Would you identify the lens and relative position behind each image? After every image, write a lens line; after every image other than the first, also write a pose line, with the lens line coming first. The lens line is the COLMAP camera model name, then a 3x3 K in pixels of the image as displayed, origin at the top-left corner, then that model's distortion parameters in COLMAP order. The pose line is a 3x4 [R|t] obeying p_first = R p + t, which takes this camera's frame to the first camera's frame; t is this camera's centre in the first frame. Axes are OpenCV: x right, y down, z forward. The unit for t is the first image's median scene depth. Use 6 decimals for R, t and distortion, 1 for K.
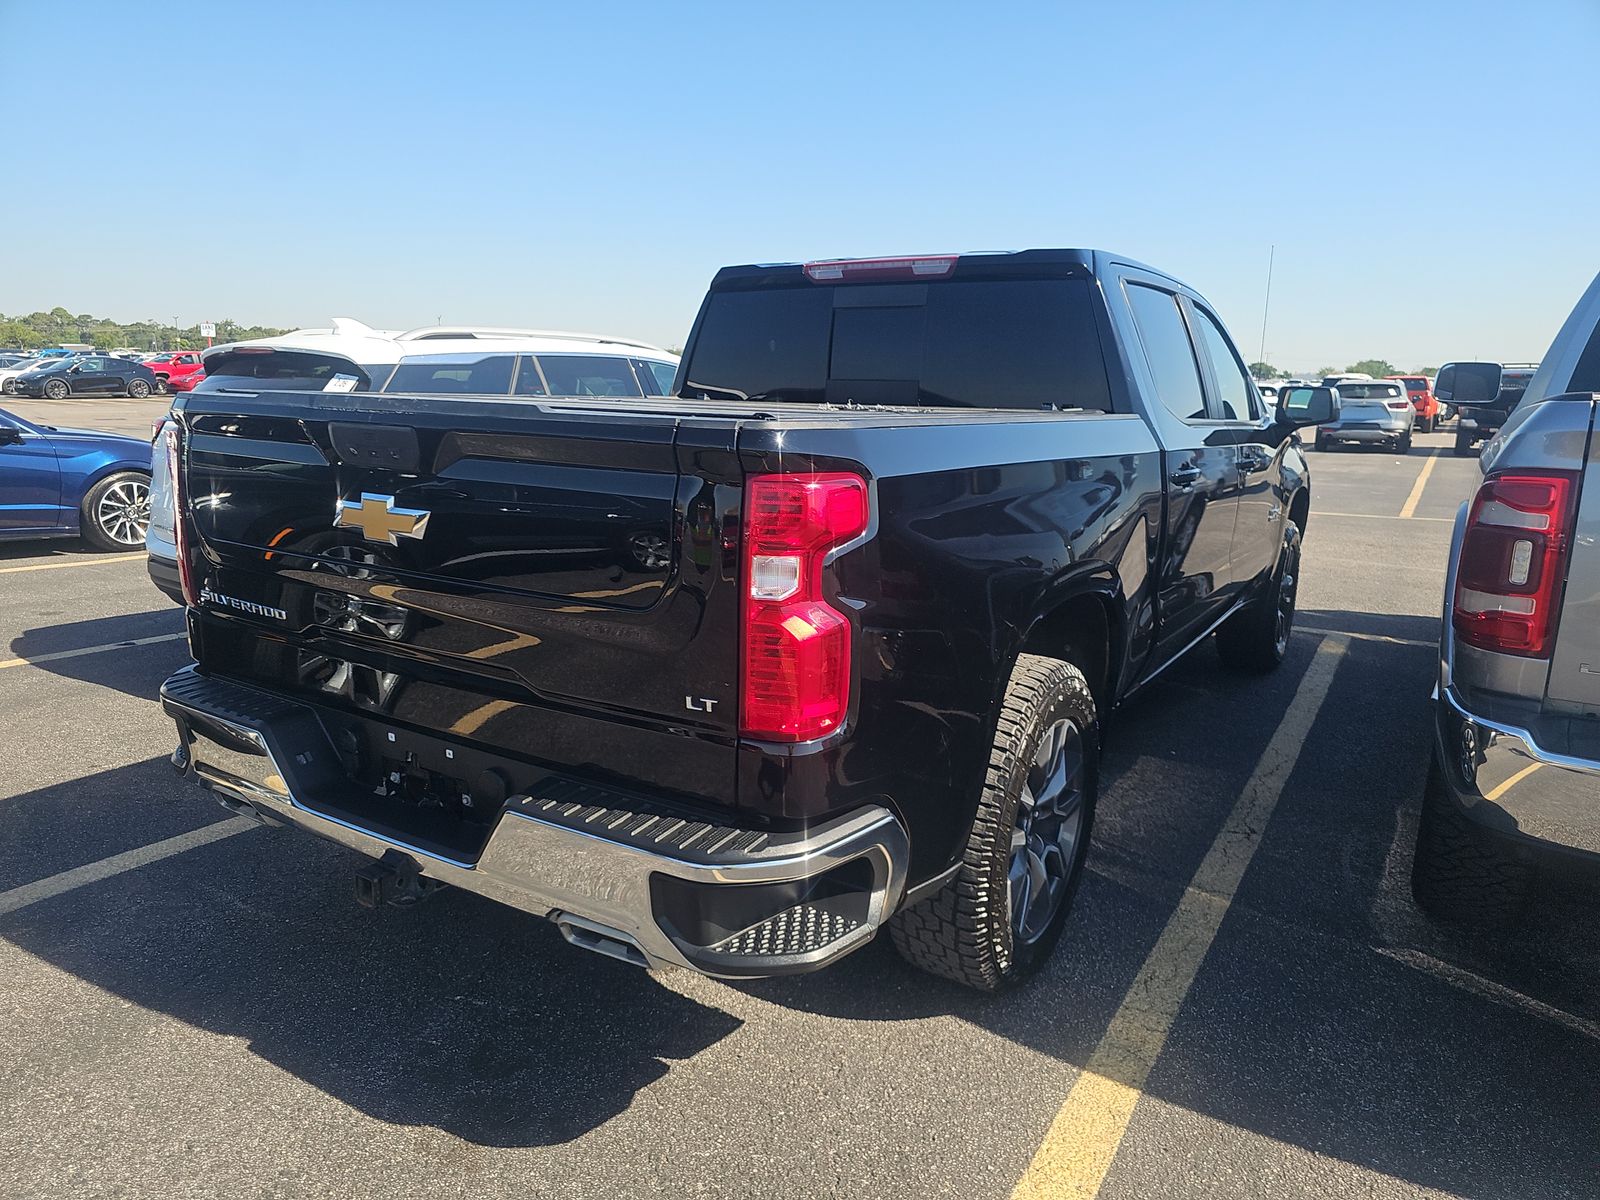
lens RADIAL K [[1060.6, 0, 795.9], [0, 1060.6, 605.7], [0, 0, 1]] dist [0.034302, -0.034732]
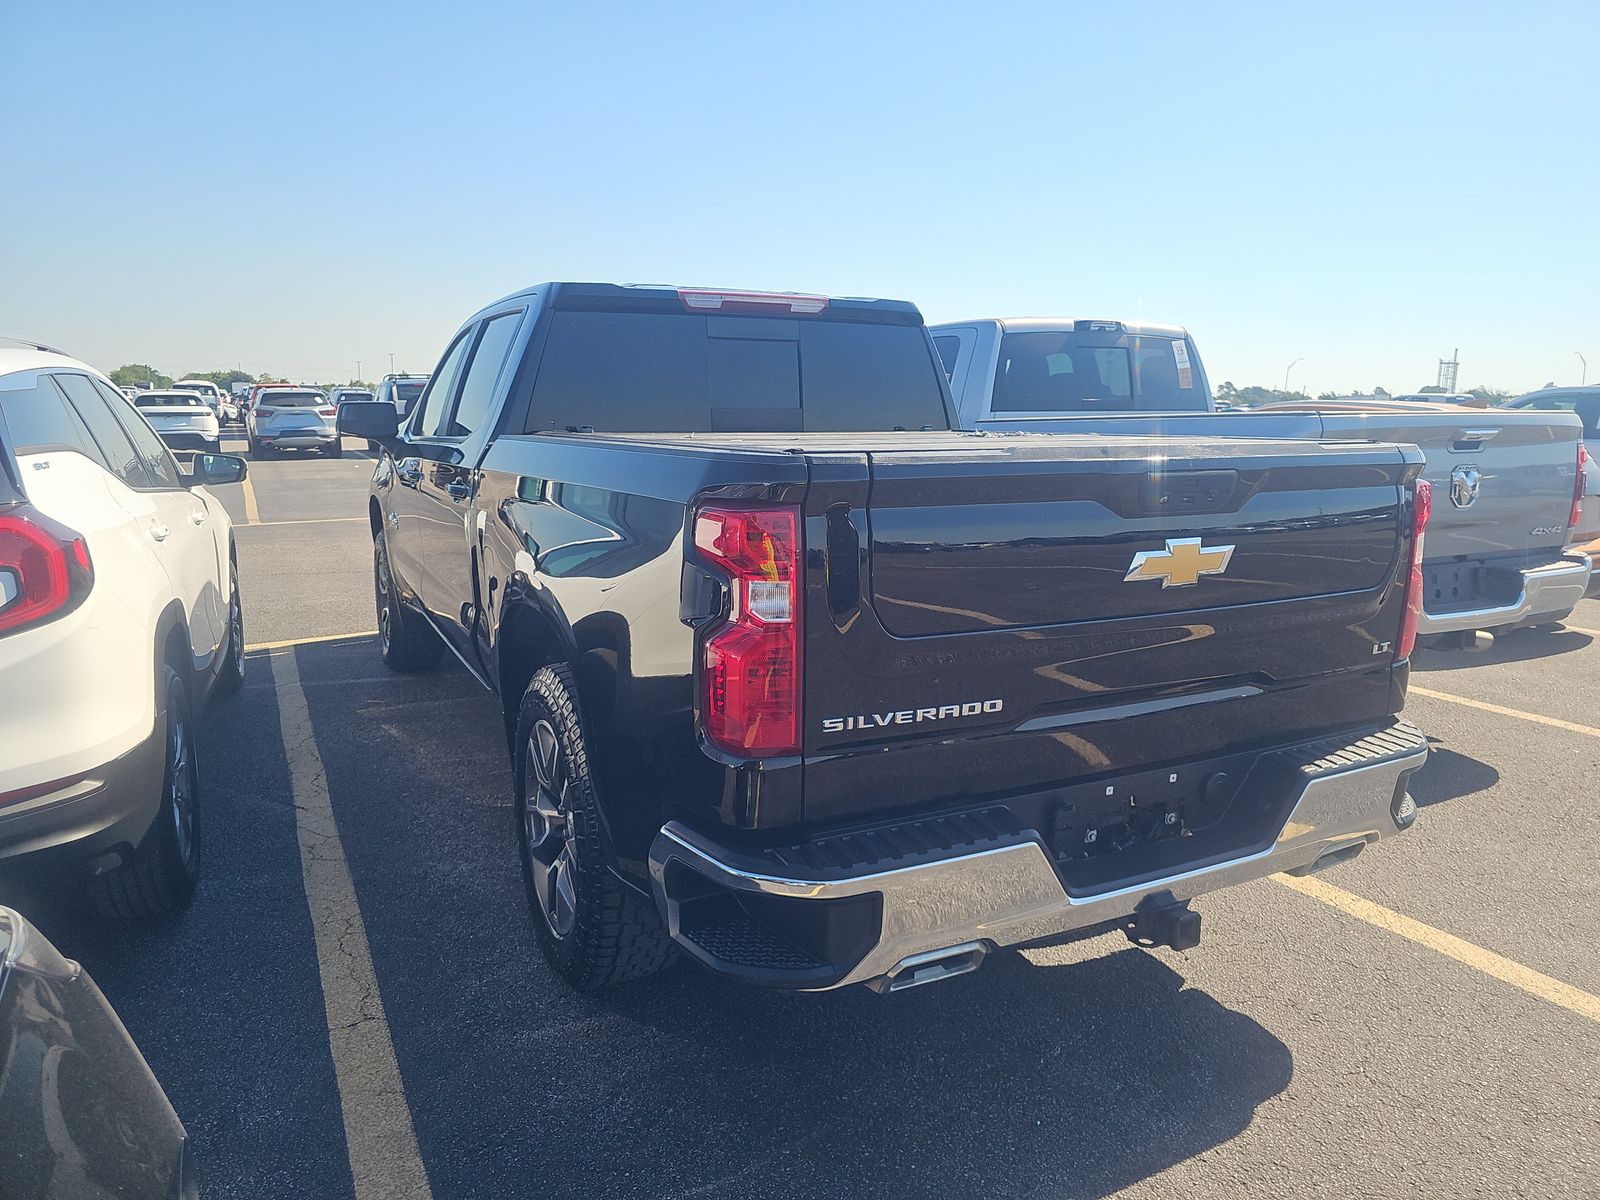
lens RADIAL K [[1060.6, 0, 811.7], [0, 1060.6, 585.1], [0, 0, 1]] dist [0.034302, -0.034732]
pose [[0.514654, -0.161217, 0.842105, -0.980374], [0.181130, 0.980440, 0.077002, -0.138493], [-0.838047, 0.112901, 0.533788, 0.516356]]
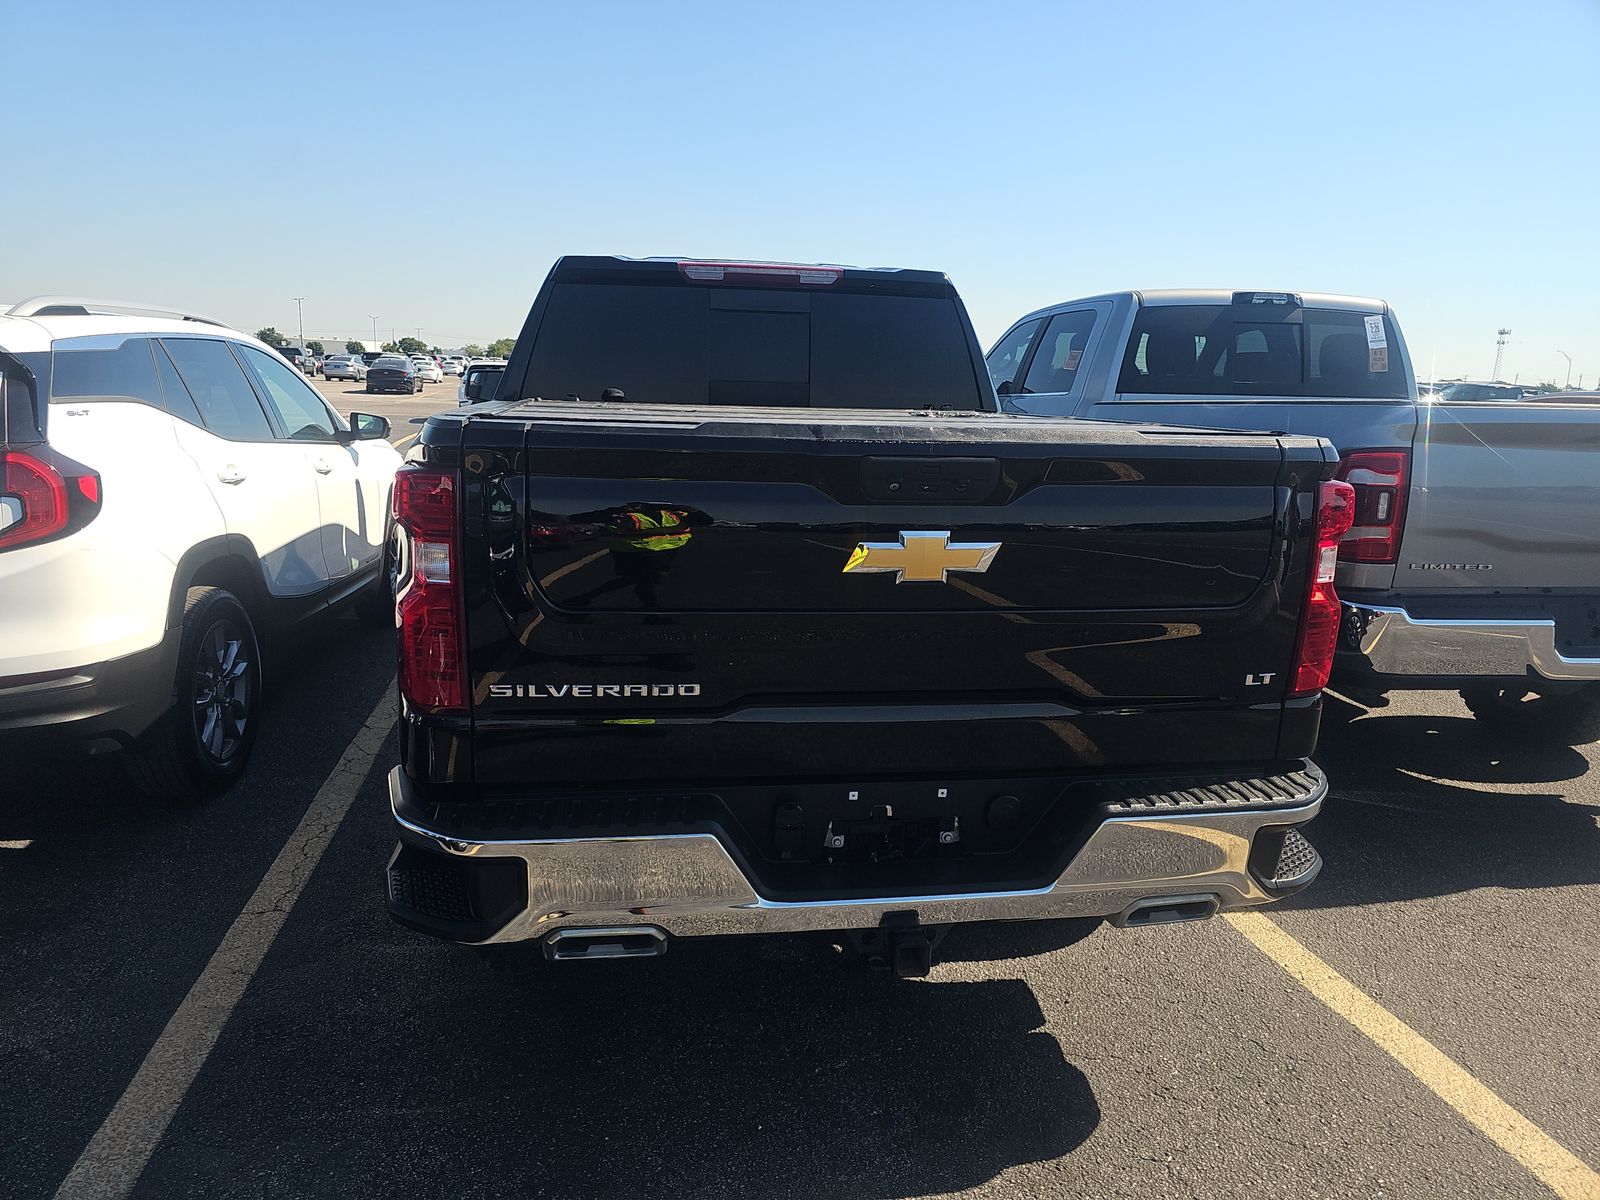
lens RADIAL K [[1060.6, 0, 777.8], [0, 1060.6, 593.7], [0, 0, 1]] dist [0.034302, -0.034732]
pose [[0.751506, -0.132515, 0.646281, -0.742956], [0.123800, 0.990543, 0.059146, -0.082265], [-0.648007, 0.035561, 0.760804, 0.260686]]
